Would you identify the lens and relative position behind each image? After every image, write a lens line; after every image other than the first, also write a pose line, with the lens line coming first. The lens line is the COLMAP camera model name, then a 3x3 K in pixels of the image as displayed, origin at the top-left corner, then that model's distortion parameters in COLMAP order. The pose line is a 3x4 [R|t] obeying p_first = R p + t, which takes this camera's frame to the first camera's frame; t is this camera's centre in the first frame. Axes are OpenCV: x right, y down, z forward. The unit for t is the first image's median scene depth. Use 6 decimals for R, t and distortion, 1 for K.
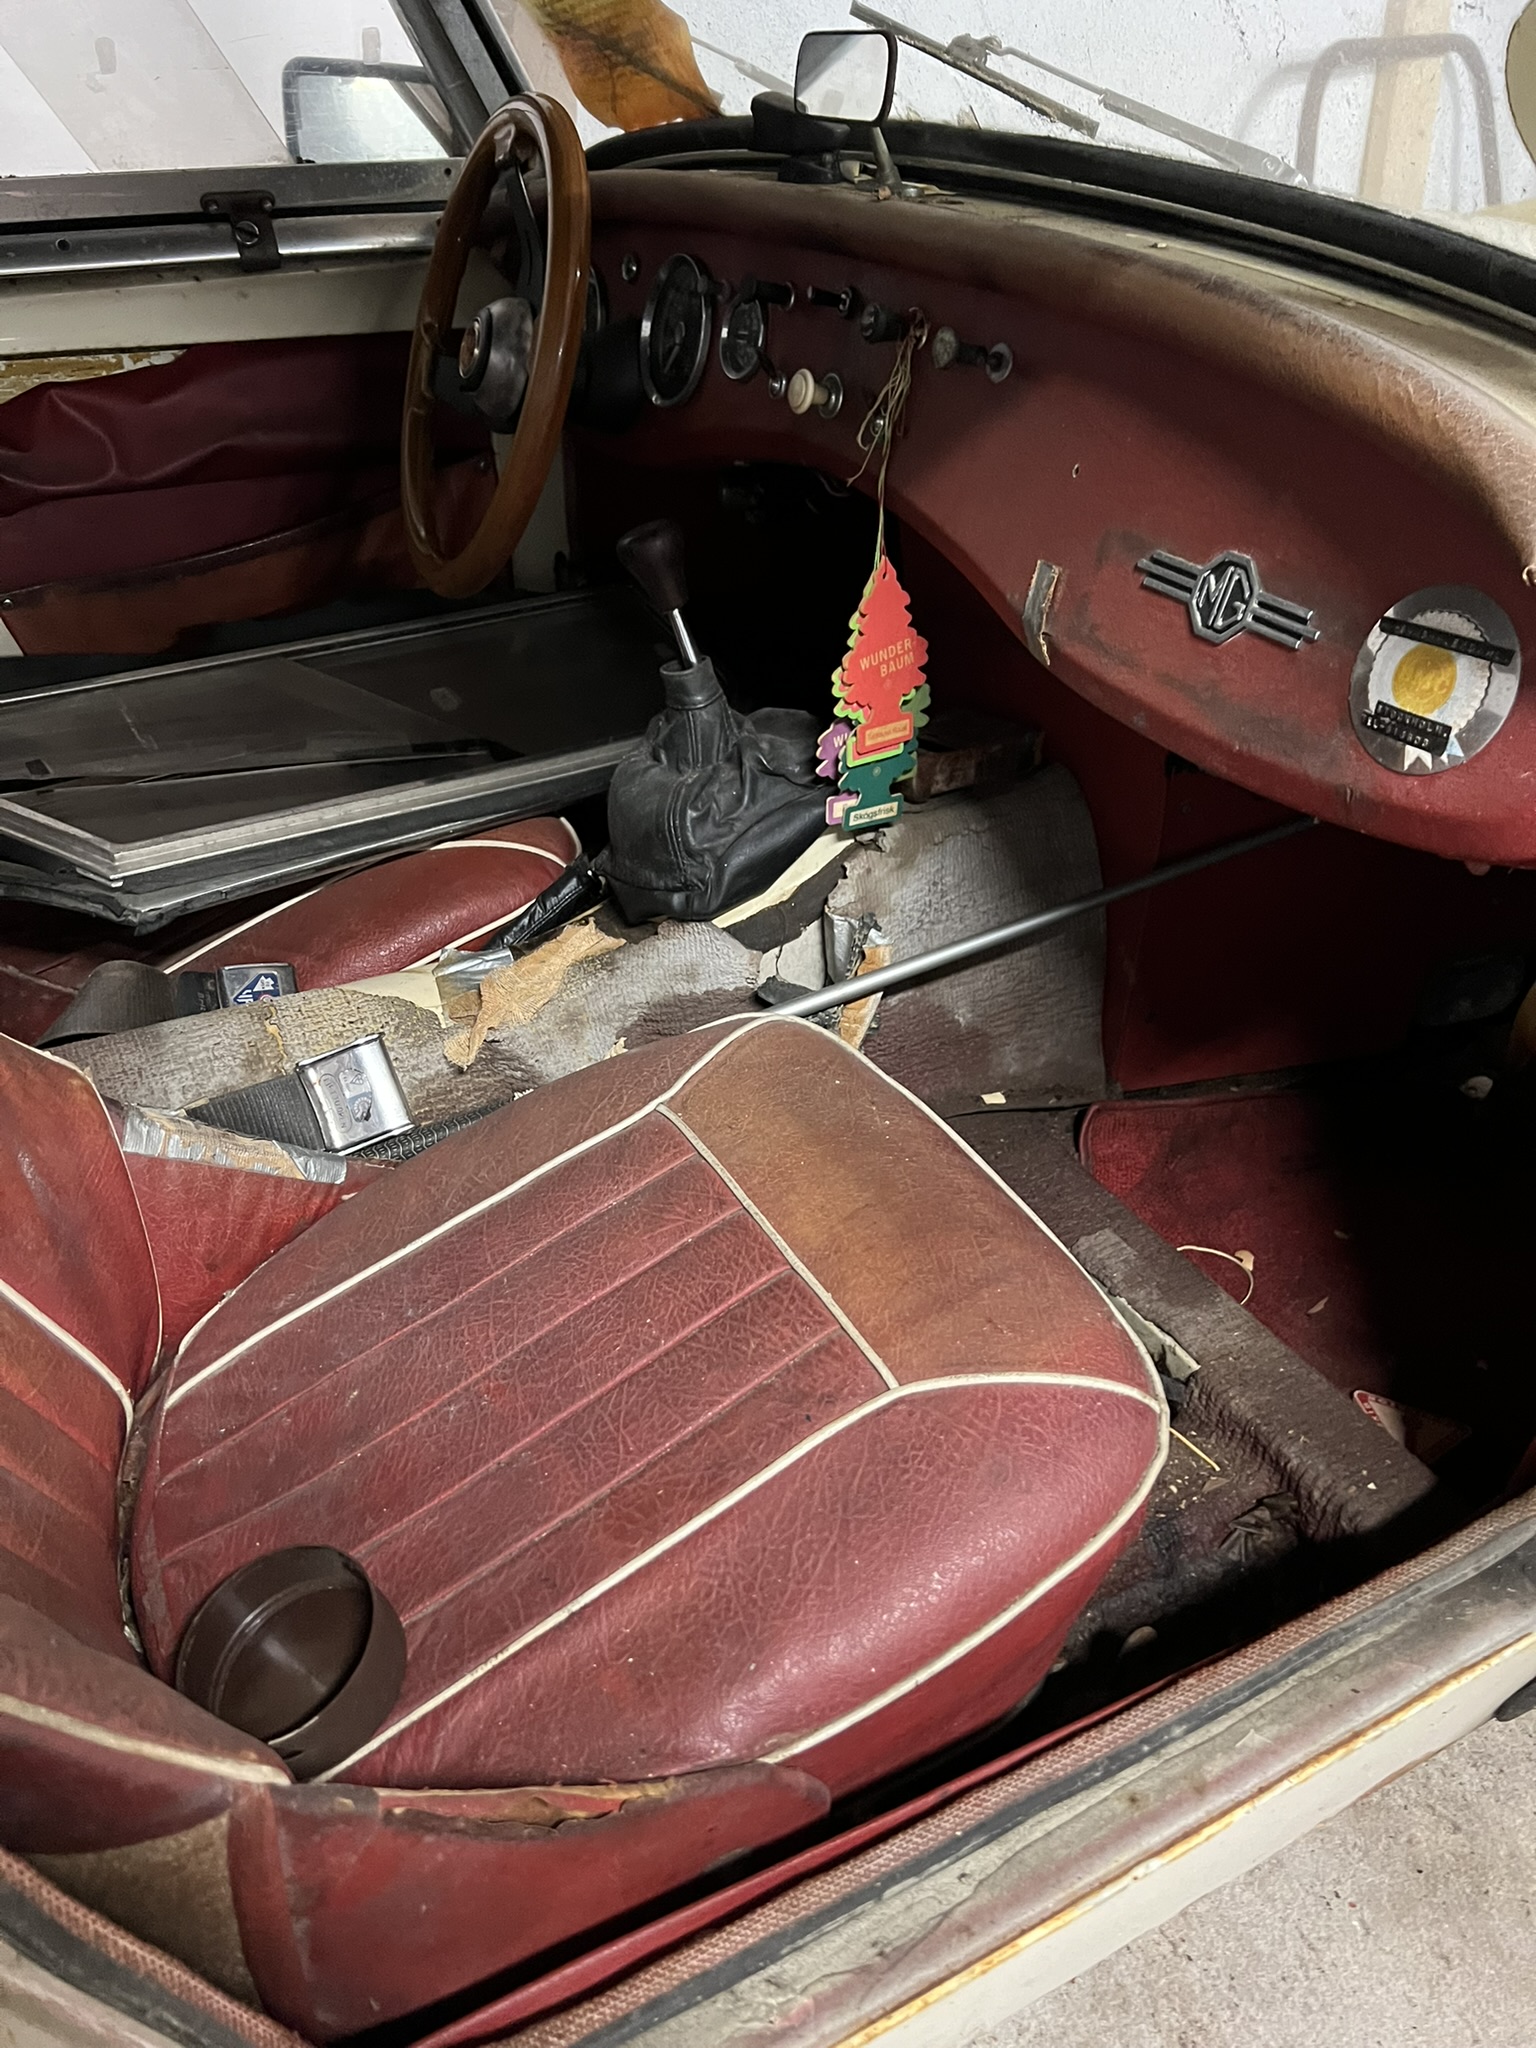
lens RADIAL K [[1551.5, 0, 768.0], [0, 1551.5, 1024.0], [0, 0, 1]] dist [0.037806, -0.049868]
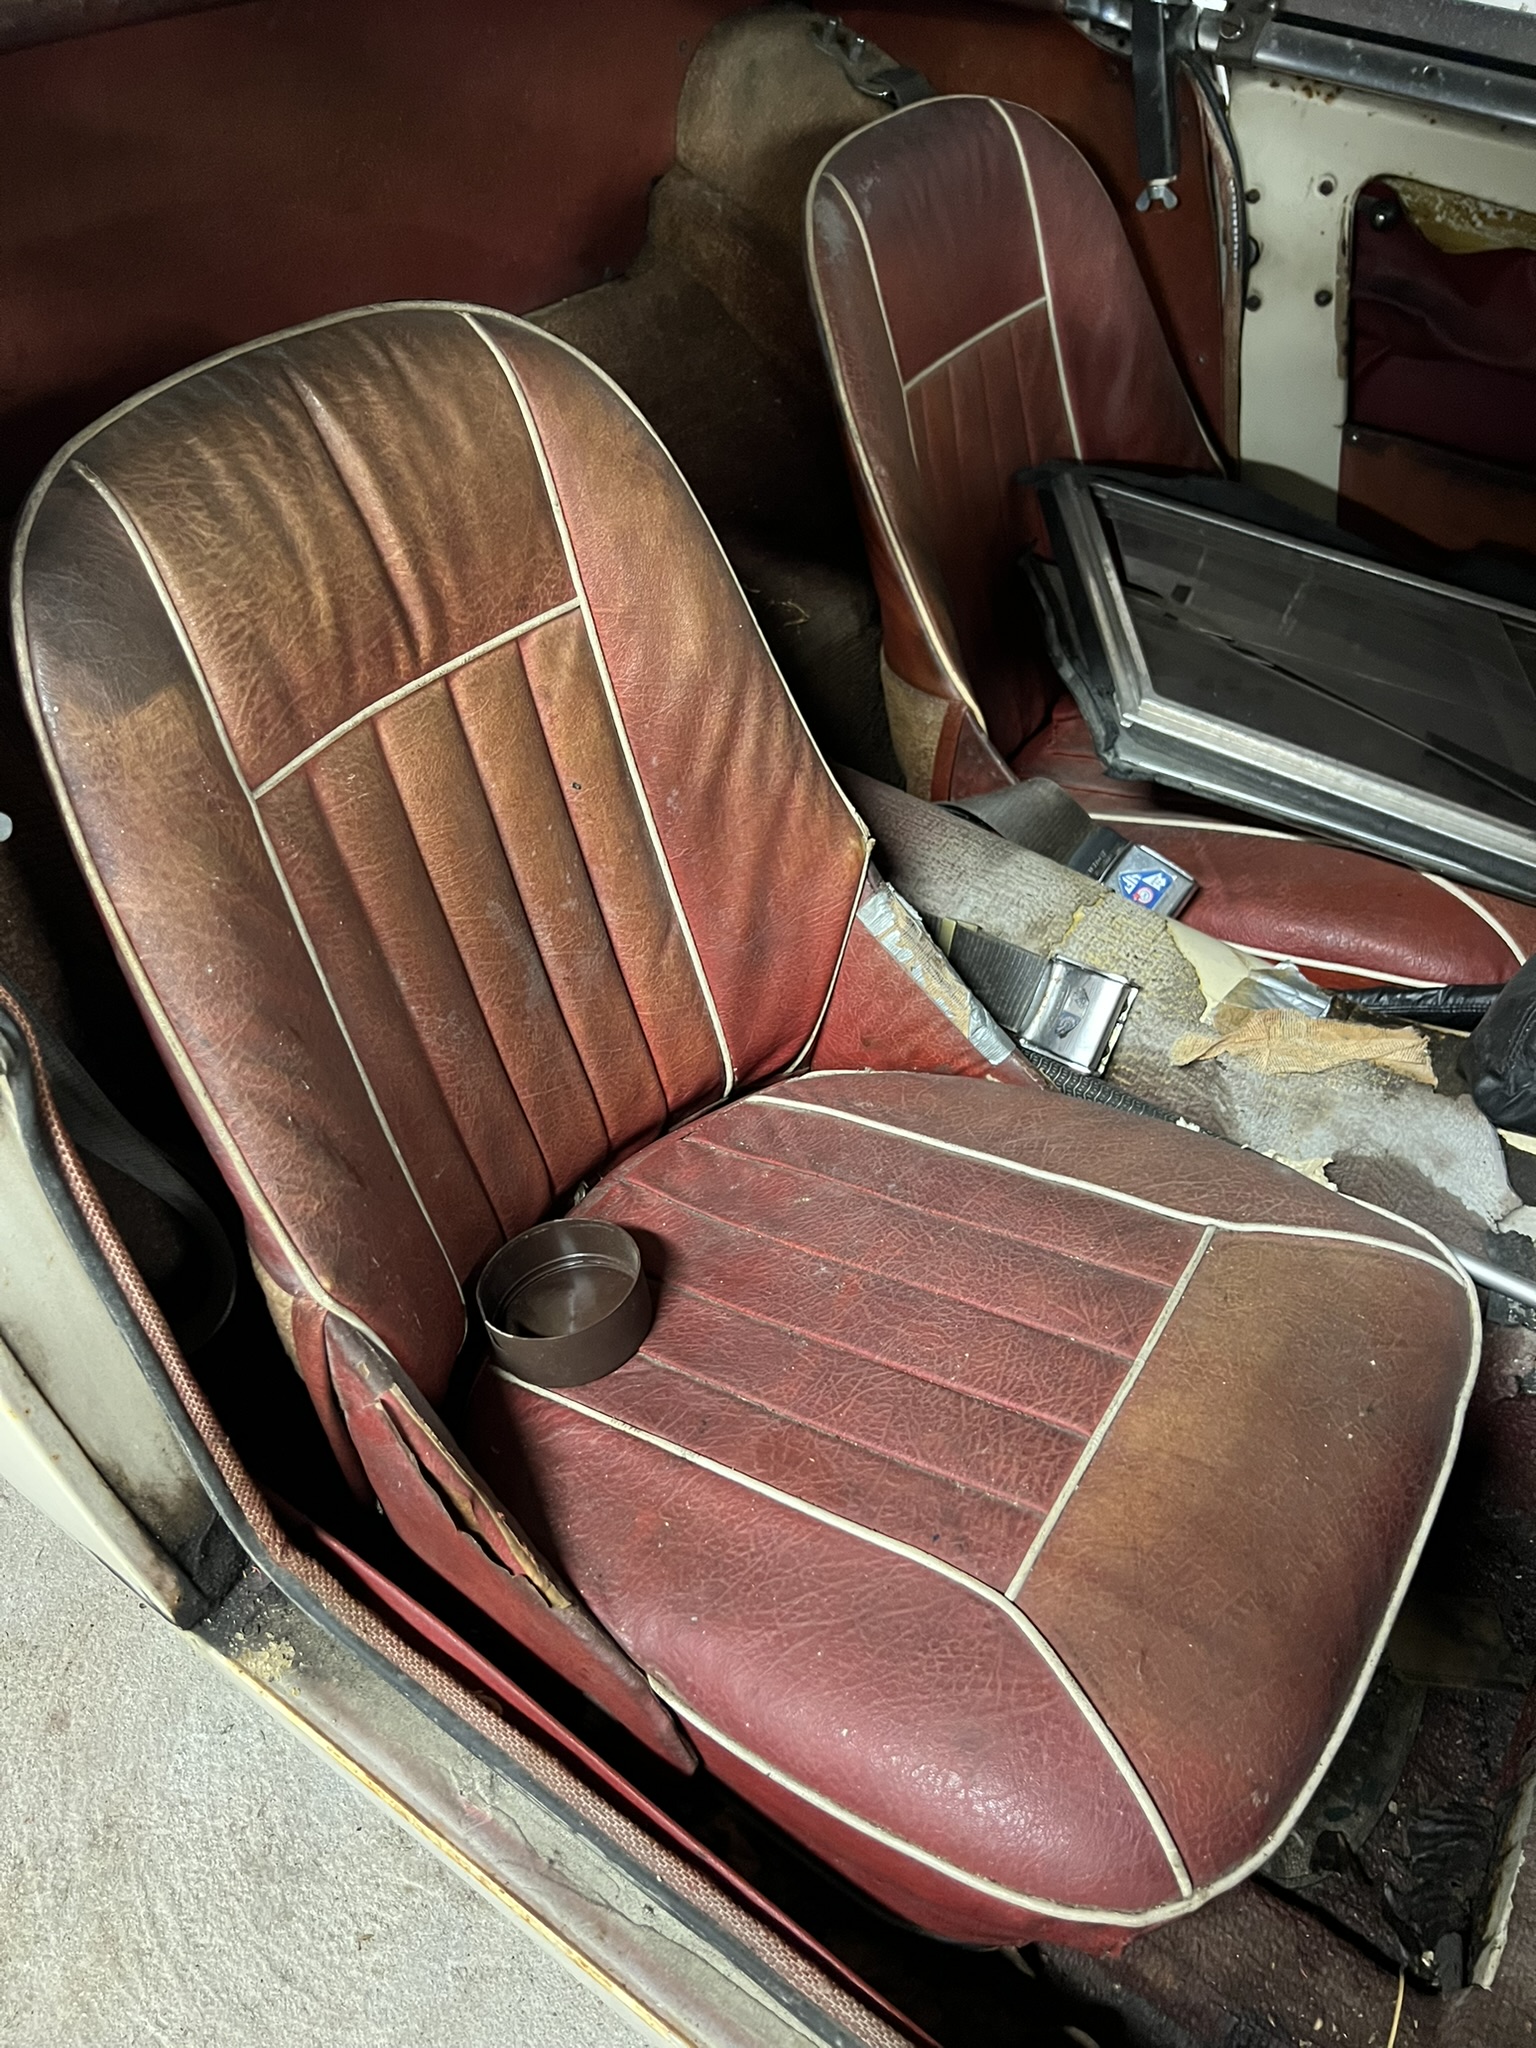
lens RADIAL K [[1546.0, 0, 734.3], [0, 1546.0, 1028.7], [0, 0, 1]] dist [0.045338, -0.071529]
pose [[0.453224, 0.640730, -0.619721, 0.257925], [-0.545239, 0.749267, 0.375916, -0.196950], [0.705197, 0.167522, 0.688937, 0.136633]]
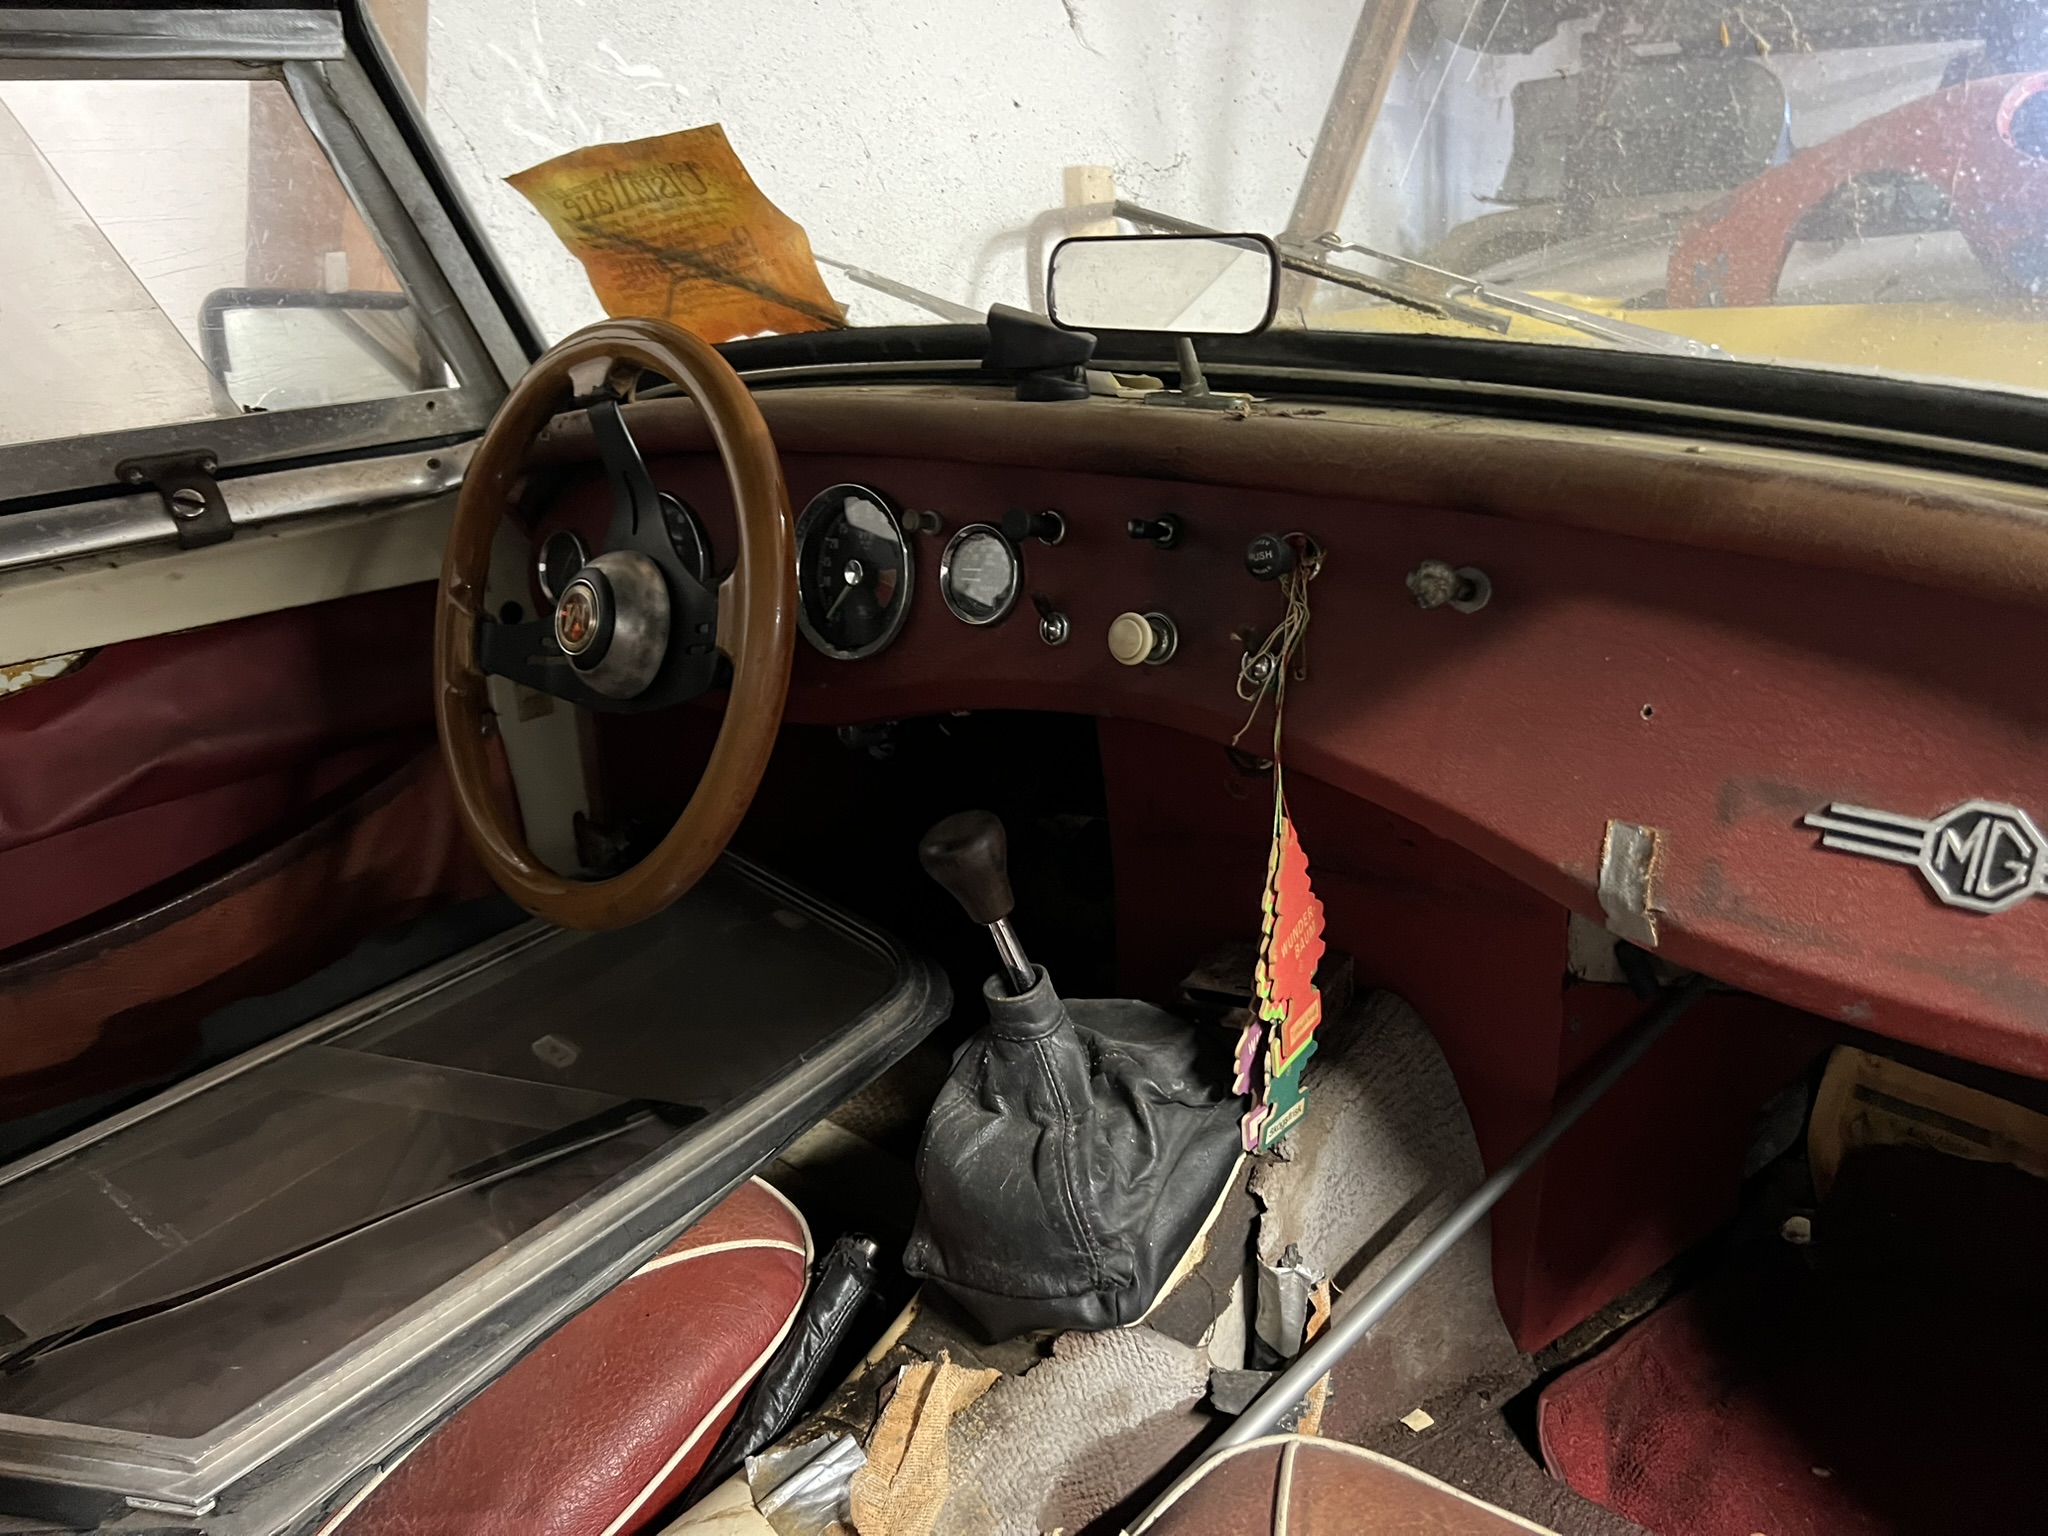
lens RADIAL K [[1546.0, 0, 1014.2], [0, 1546.0, 776.9], [0, 0, 1]] dist [0.045338, -0.071529]
pose [[0.931049, -0.159192, 0.328339, -0.291521], [0.226144, 0.957909, -0.176830, -0.197900], [-0.286369, 0.238889, 0.927860, 0.278349]]
